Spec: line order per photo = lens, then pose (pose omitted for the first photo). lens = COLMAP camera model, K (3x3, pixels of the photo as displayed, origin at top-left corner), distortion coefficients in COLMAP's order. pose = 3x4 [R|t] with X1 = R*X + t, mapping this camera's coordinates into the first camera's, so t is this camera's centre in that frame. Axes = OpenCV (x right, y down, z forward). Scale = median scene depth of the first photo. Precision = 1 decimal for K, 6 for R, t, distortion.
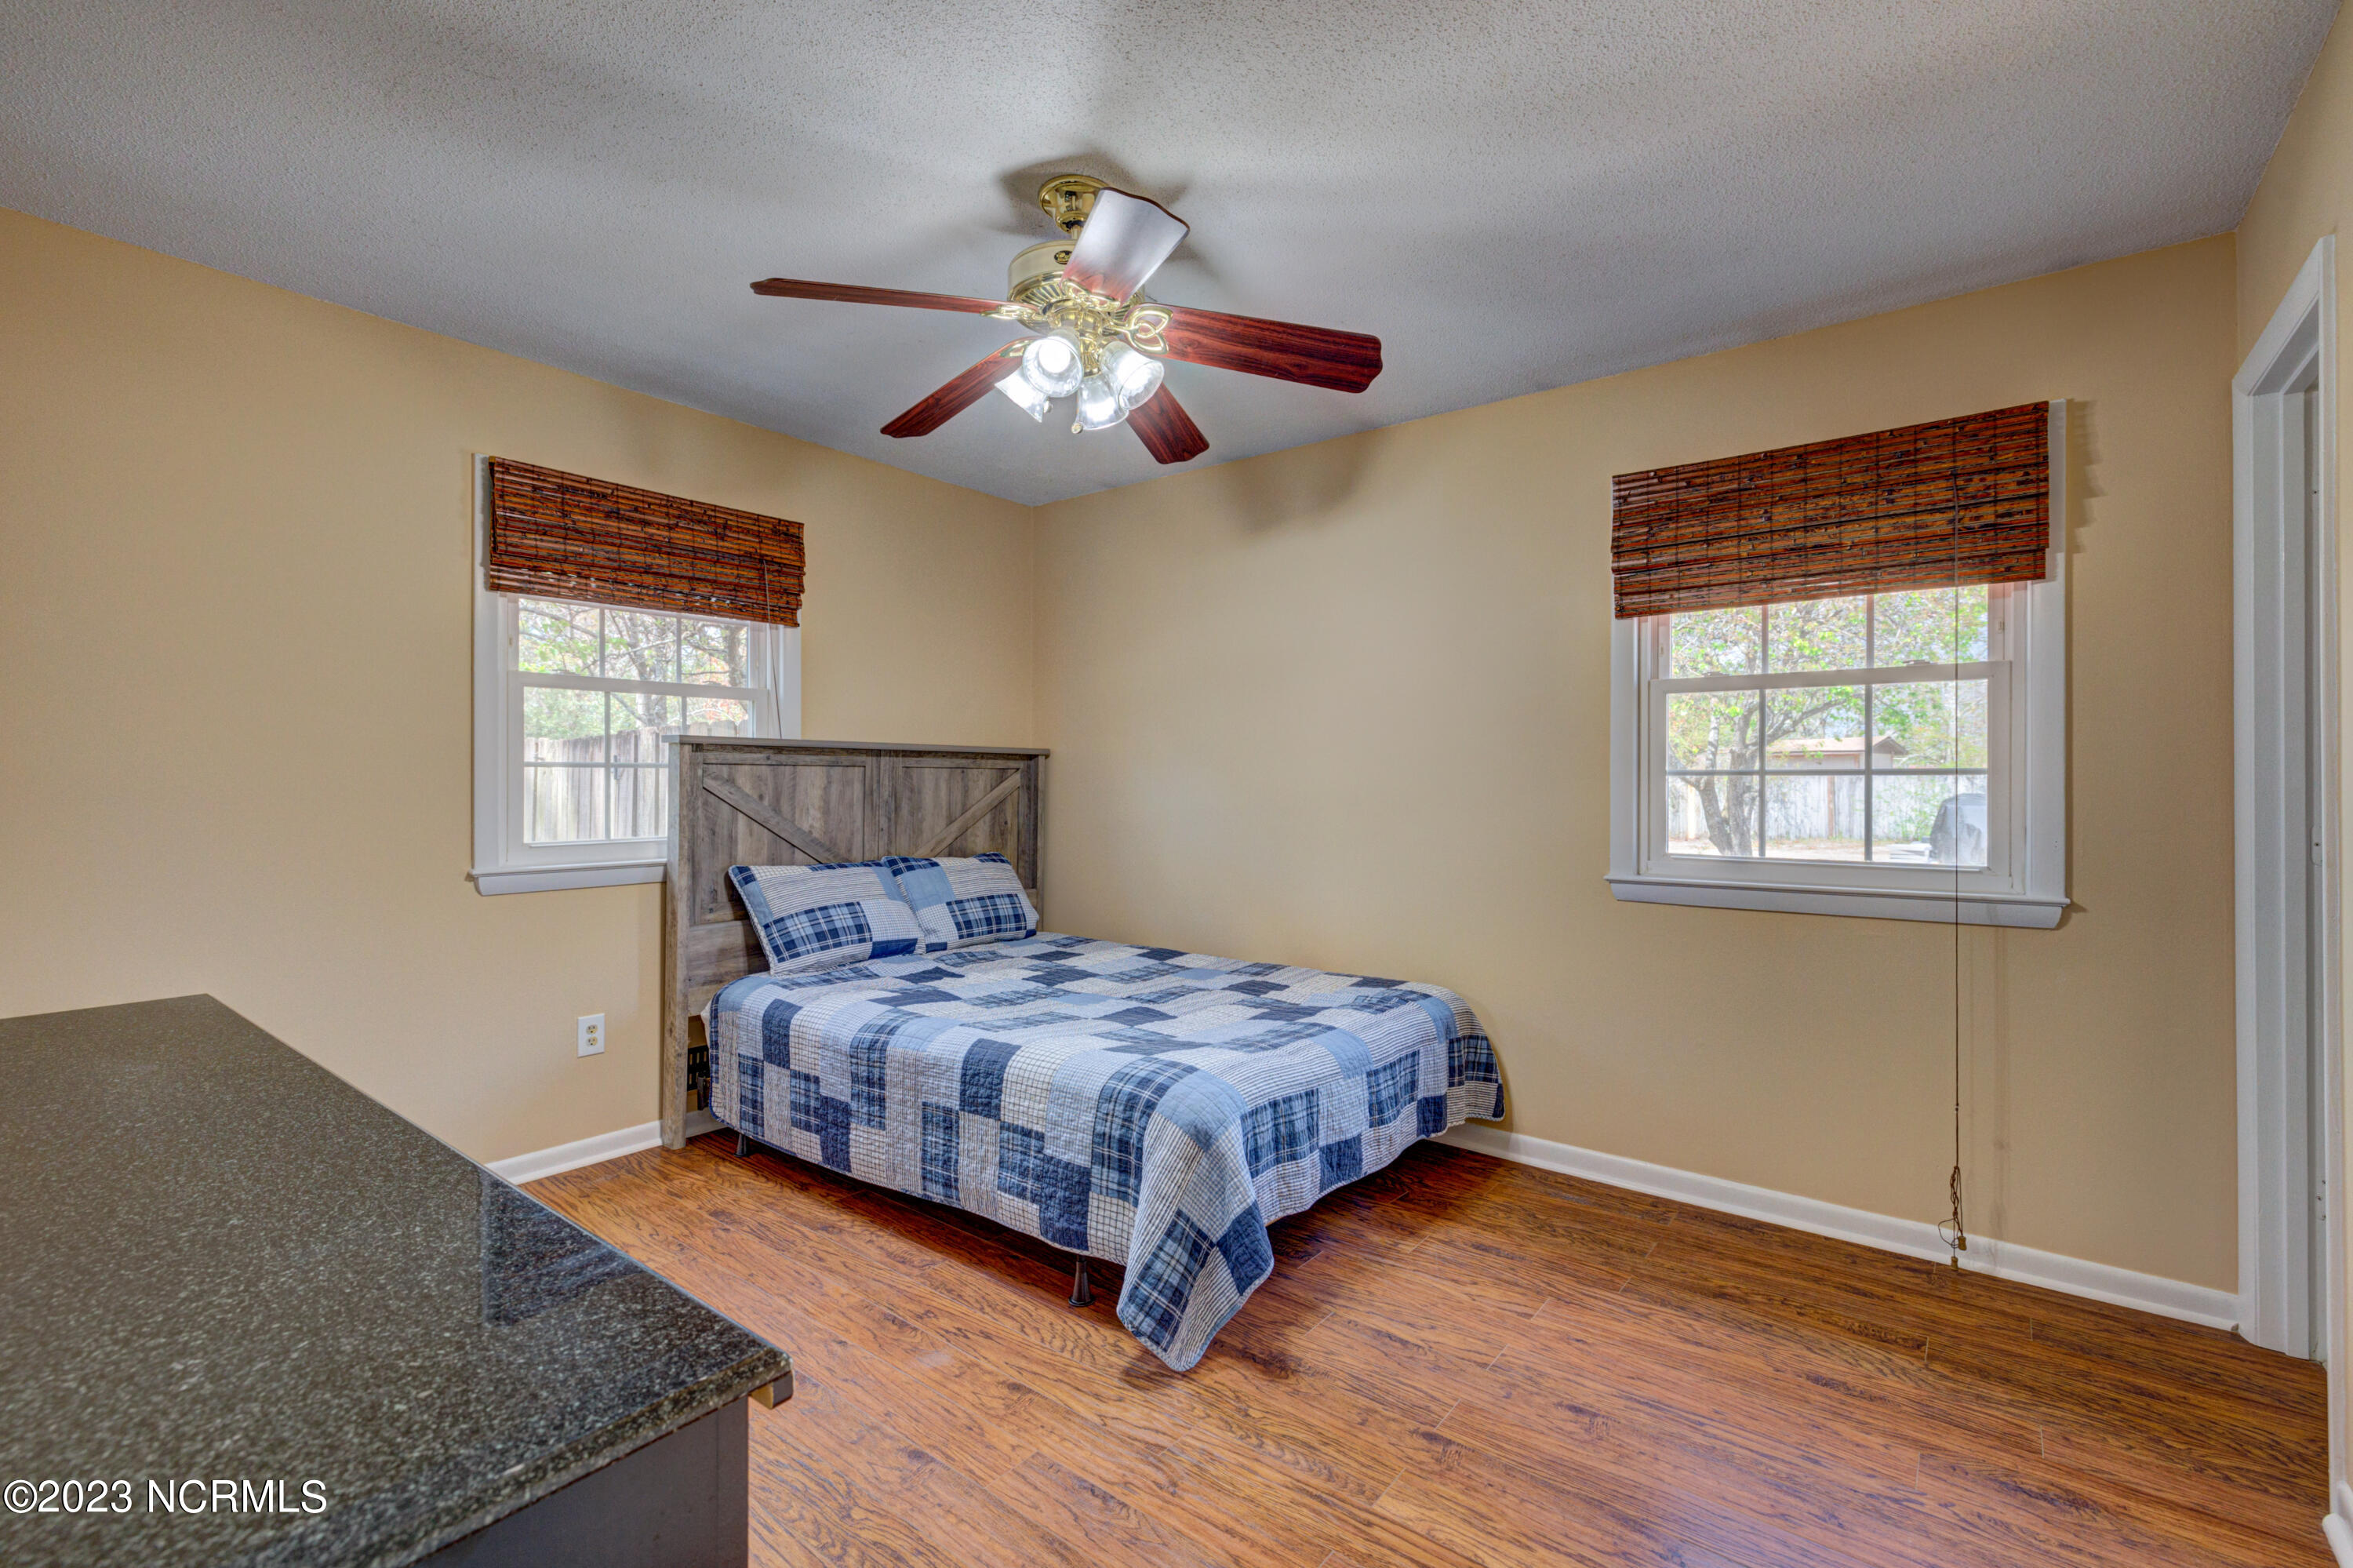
lens RADIAL K [[983.0, 0, 1175.1], [0, 983.0, 783.0], [0, 0, 1]] dist [0.001927, 0.000057]
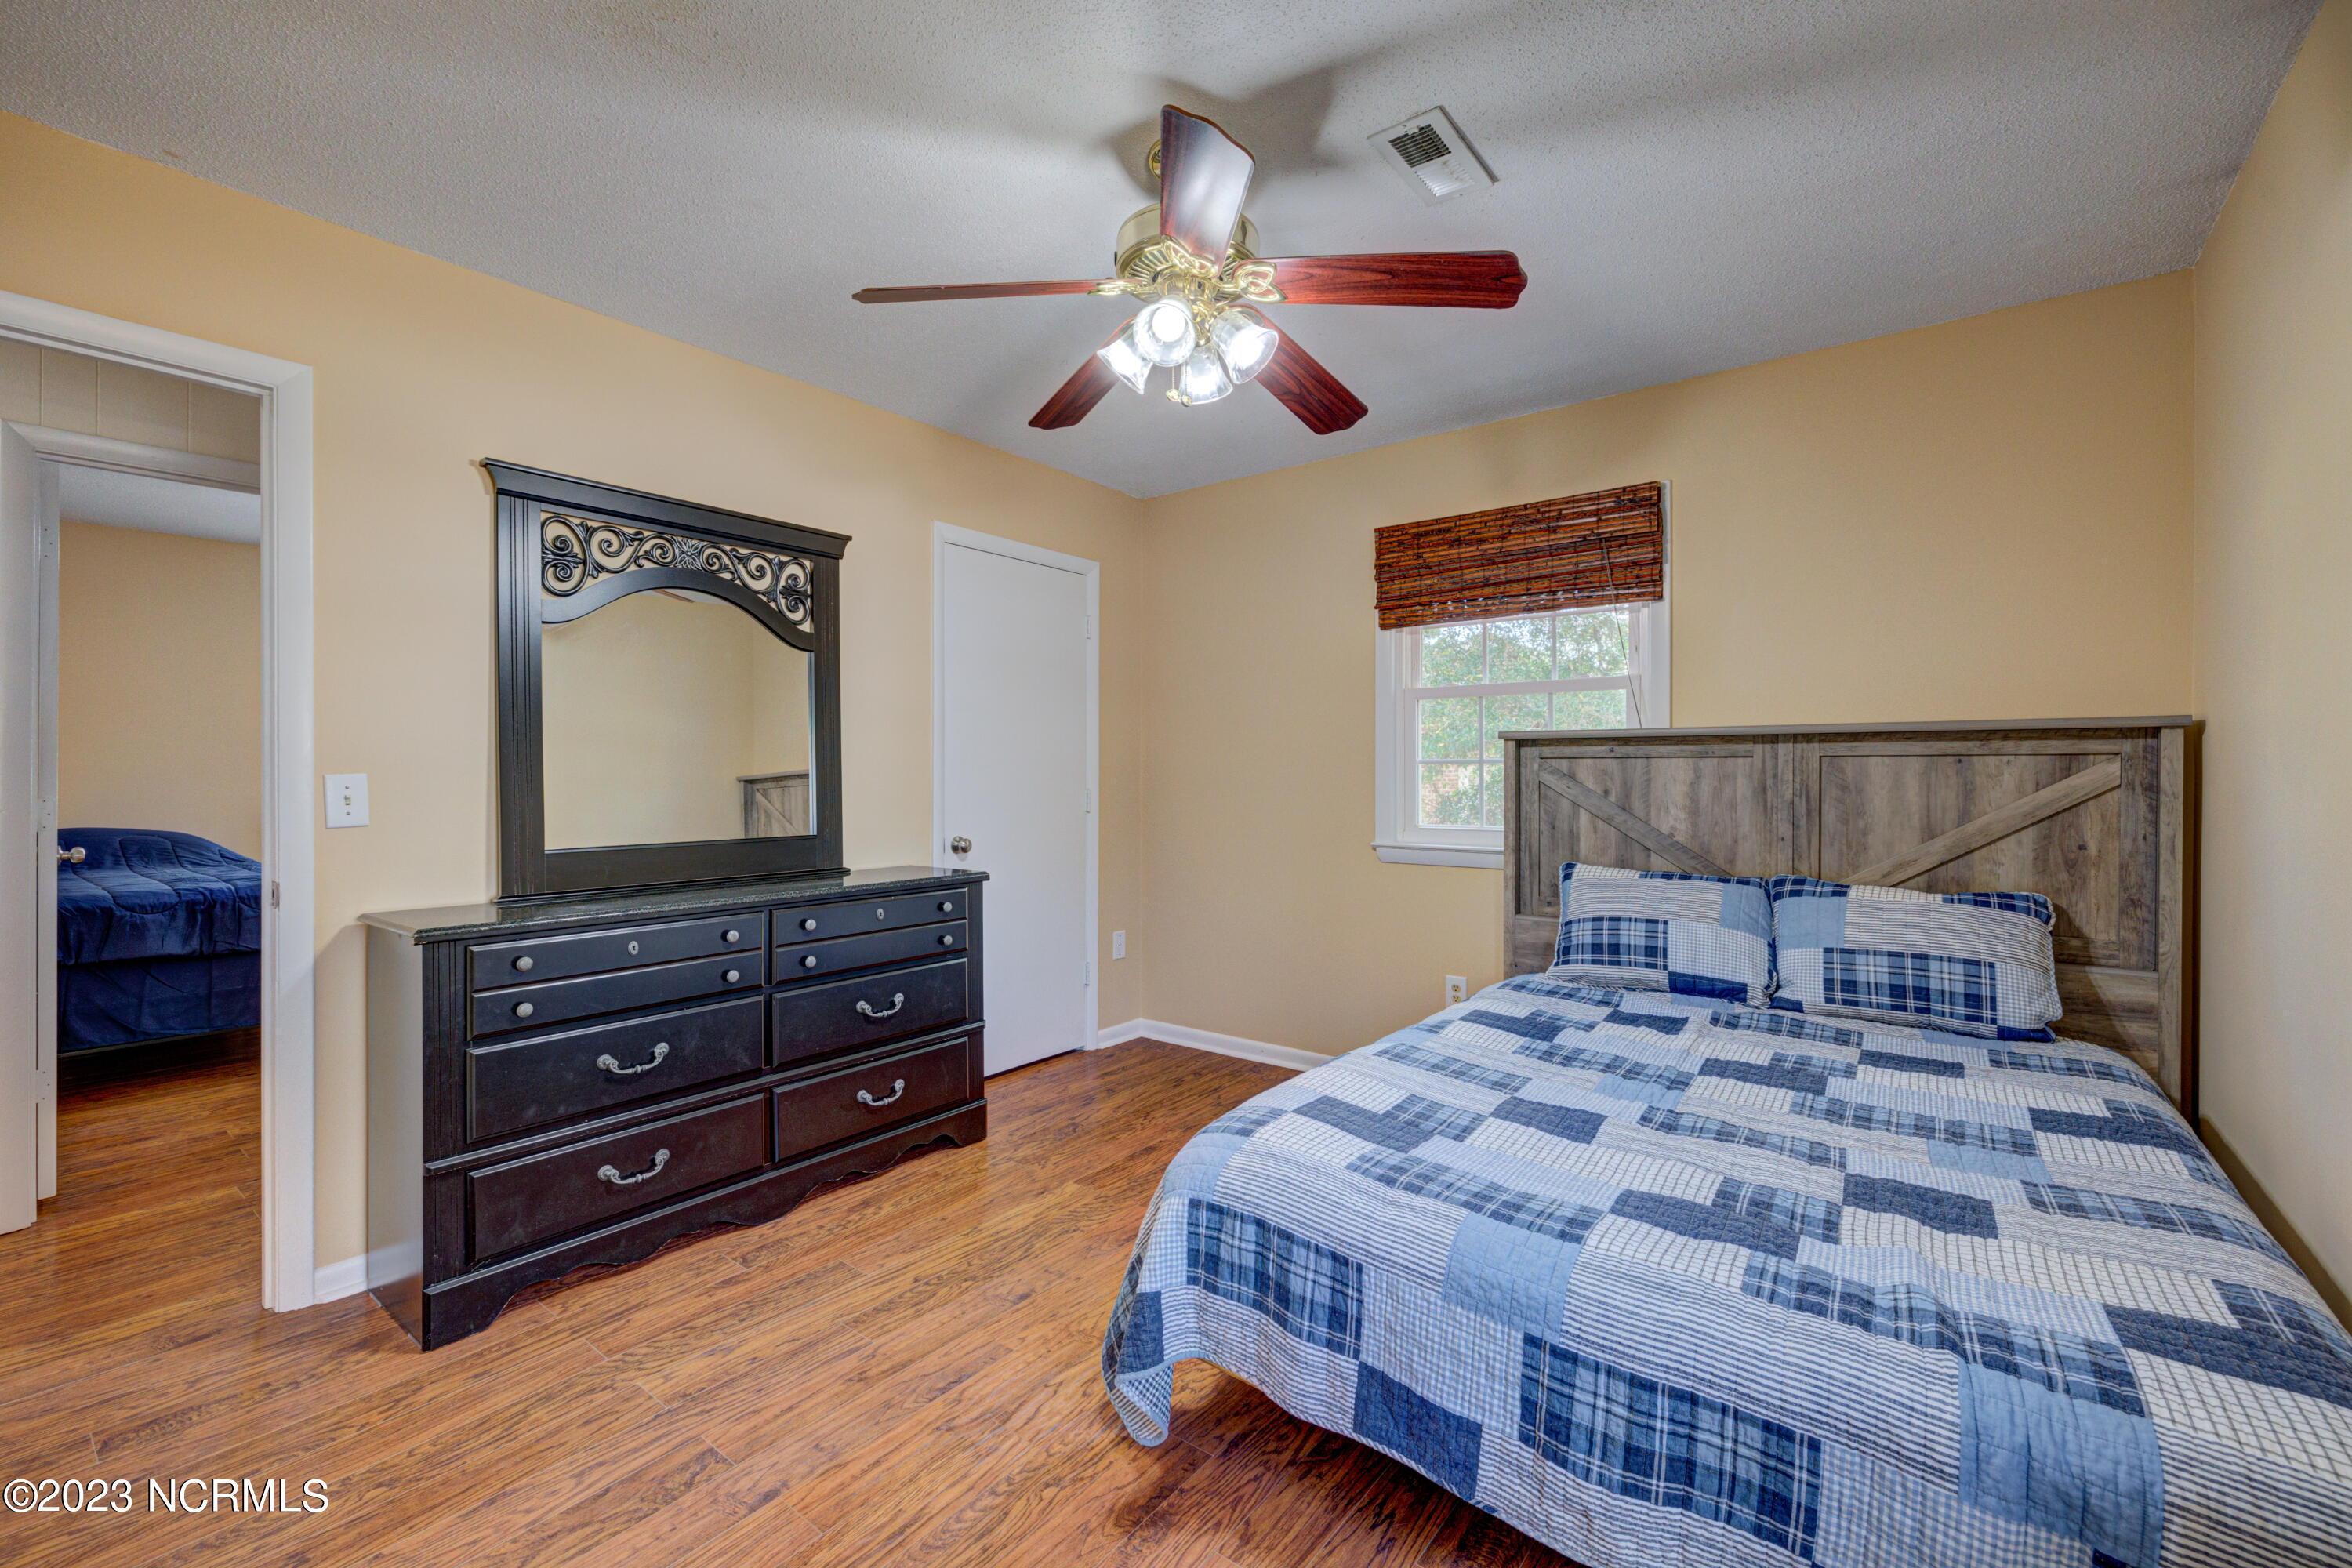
lens RADIAL K [[982.5, 0, 1174.6], [0, 982.5, 783.0], [0, 0, 1]] dist [0.001927, 0.000057]
pose [[0.028604, 0.005963, -0.999573, 0.499836], [-0.002880, 0.999979, 0.005883, 0.000971], [0.999587, 0.002710, 0.028621, 0.564773]]
